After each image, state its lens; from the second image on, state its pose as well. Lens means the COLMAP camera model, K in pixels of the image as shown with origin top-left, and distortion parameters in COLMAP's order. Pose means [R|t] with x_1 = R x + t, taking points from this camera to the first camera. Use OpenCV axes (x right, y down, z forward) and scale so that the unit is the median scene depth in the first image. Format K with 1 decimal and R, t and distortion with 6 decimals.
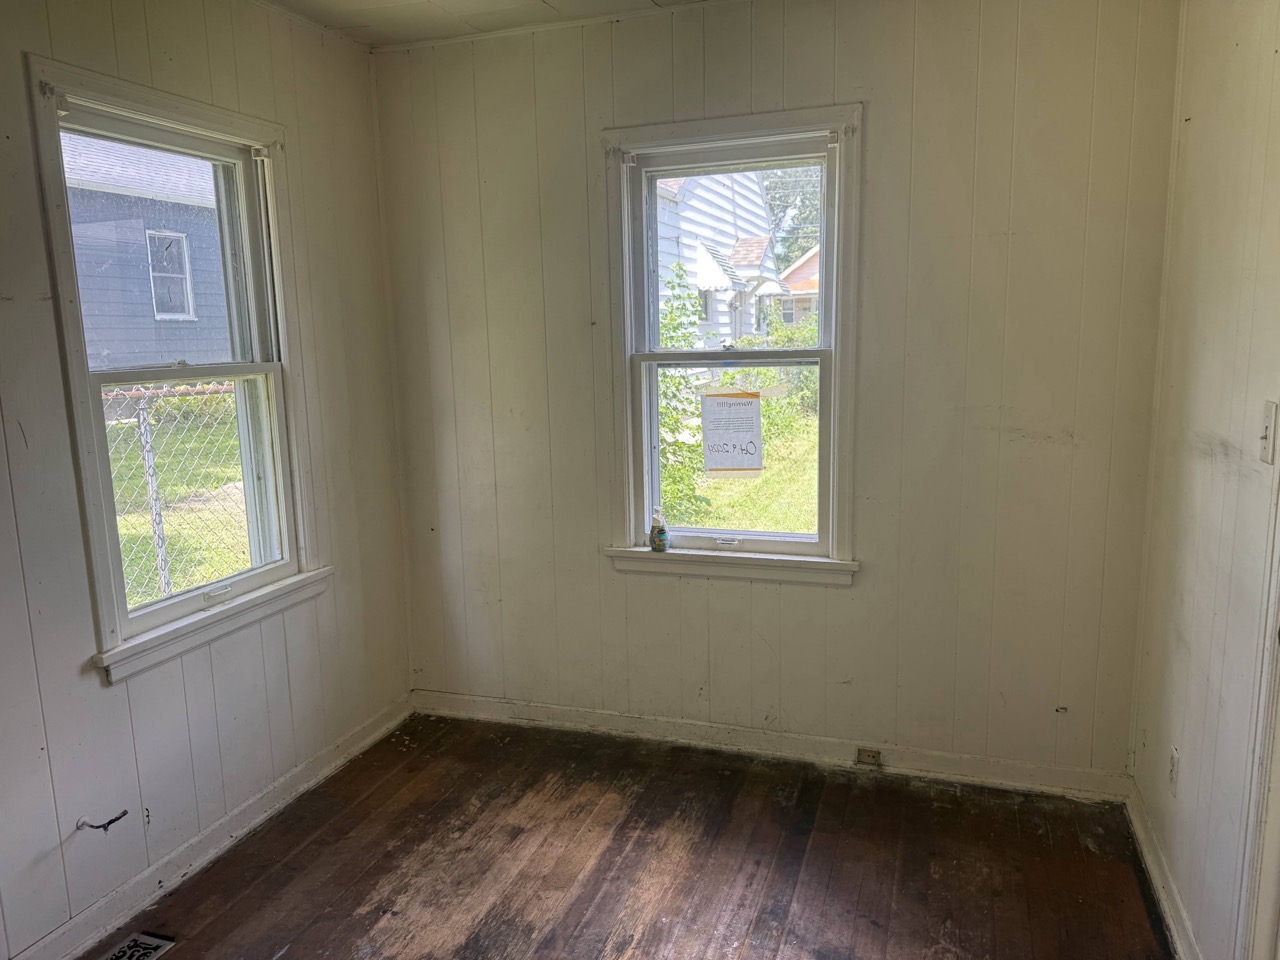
lens RADIAL K [[907.3, 0, 638.3], [0, 907.3, 484.0], [0, 0, 1]] dist [0.042829, -0.058888]
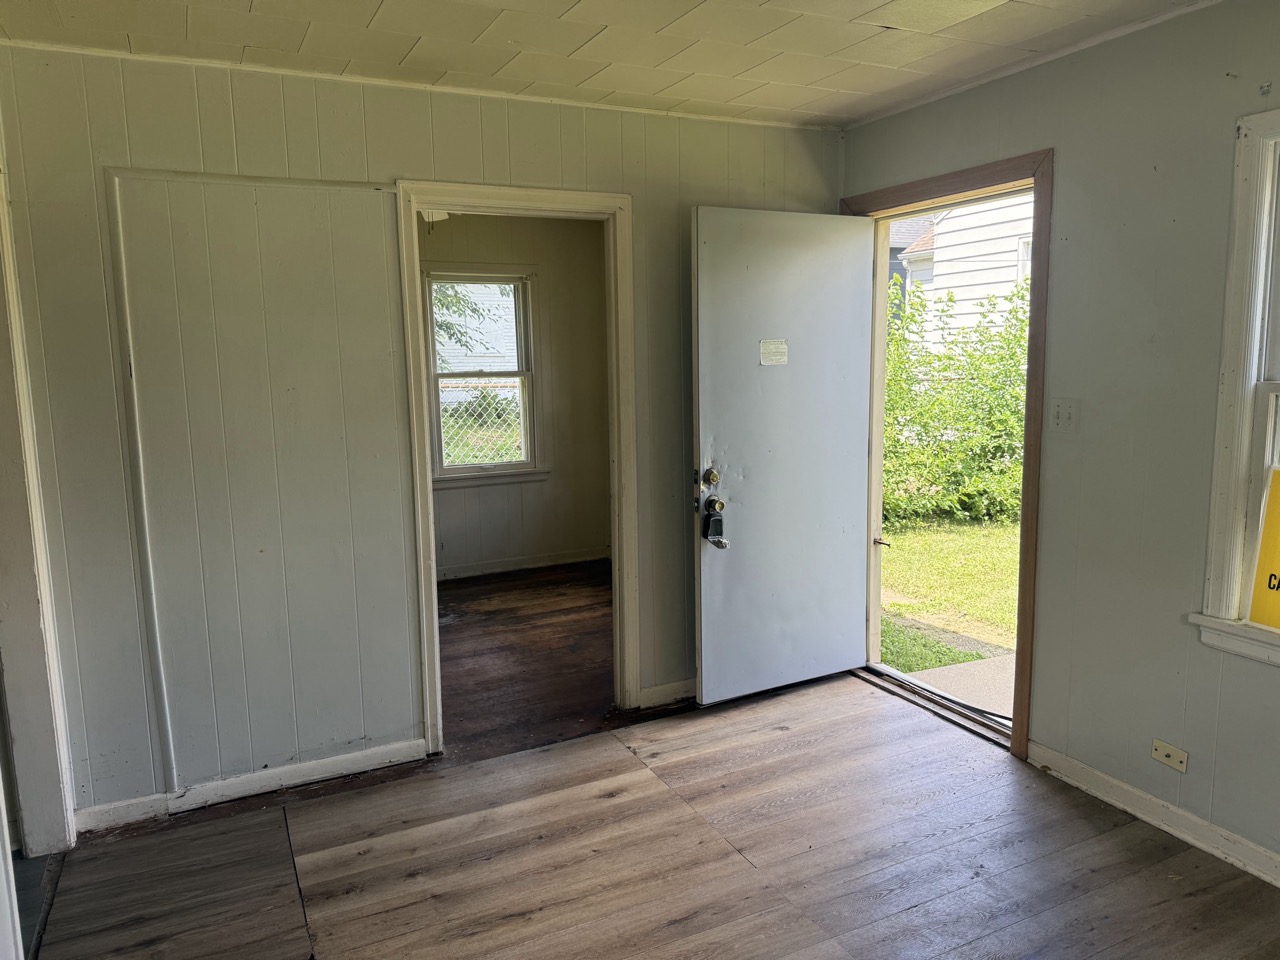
lens RADIAL K [[907.3, 0, 644.3], [0, 907.3, 478.8], [0, 0, 1]] dist [0.042829, -0.058888]
pose [[0.711474, 0.114138, -0.693381, 1.476215], [-0.116587, 0.992219, 0.043701, -0.002343], [0.692973, 0.049747, 0.719245, -0.415107]]
